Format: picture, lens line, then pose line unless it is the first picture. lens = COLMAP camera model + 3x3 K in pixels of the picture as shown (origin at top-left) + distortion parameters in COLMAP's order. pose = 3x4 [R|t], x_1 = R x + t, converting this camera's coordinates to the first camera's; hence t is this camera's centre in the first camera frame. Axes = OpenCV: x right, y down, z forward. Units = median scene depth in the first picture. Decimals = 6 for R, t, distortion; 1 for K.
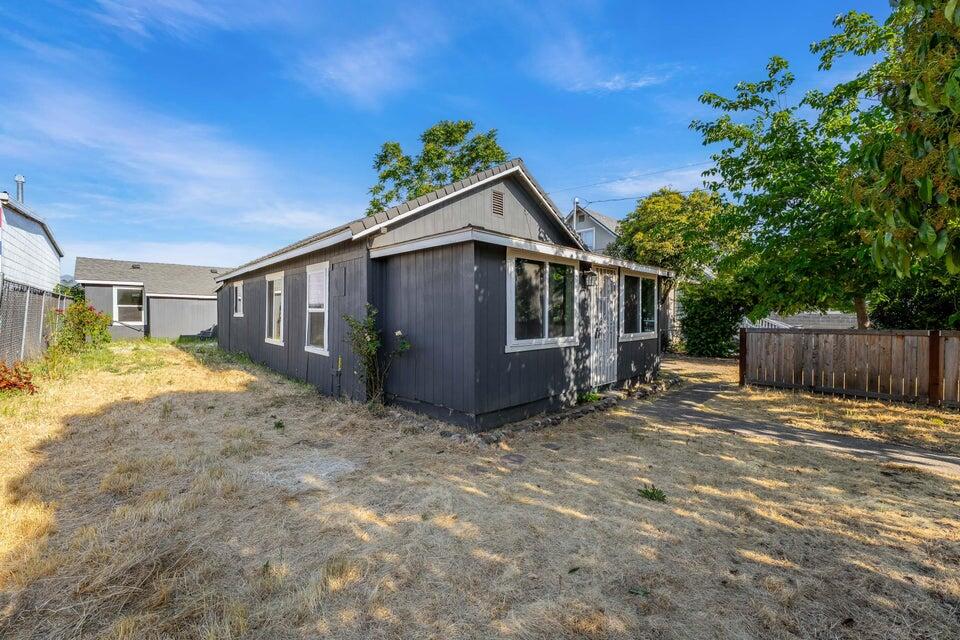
lens RADIAL K [[392.4, 0, 480.2], [0, 392.4, 314.1], [0, 0, 1]] dist [-0.003315, -0.000377]
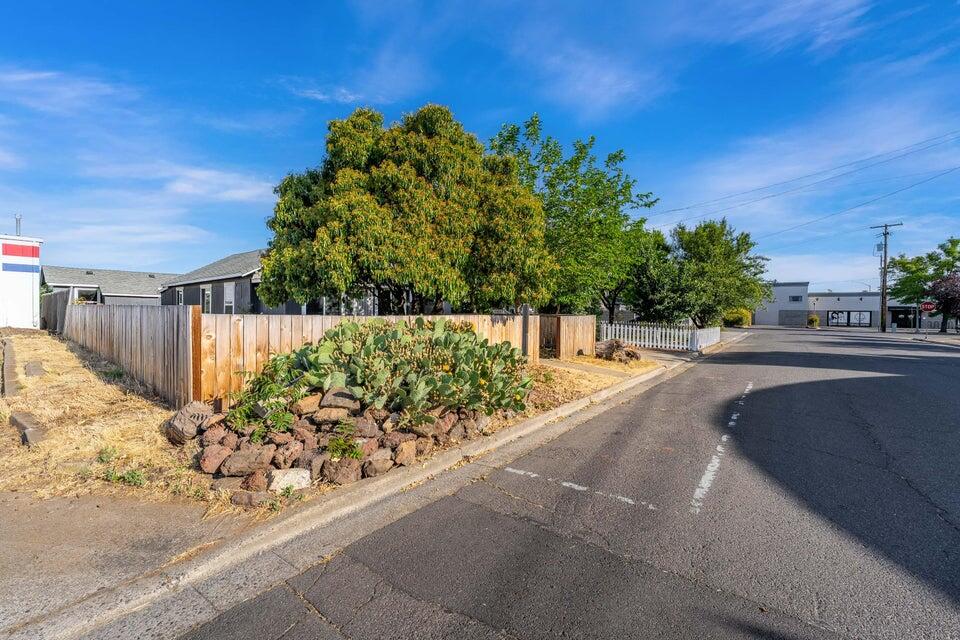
lens RADIAL K [[392.4, 0, 479.1], [0, 392.4, 313.8], [0, 0, 1]] dist [-0.003315, -0.000377]
pose [[0.989309, 0.000462, 0.145836, 0.610983], [-0.001265, 0.999985, 0.005412, 0.026893], [-0.145831, -0.005538, 0.989294, -1.290171]]
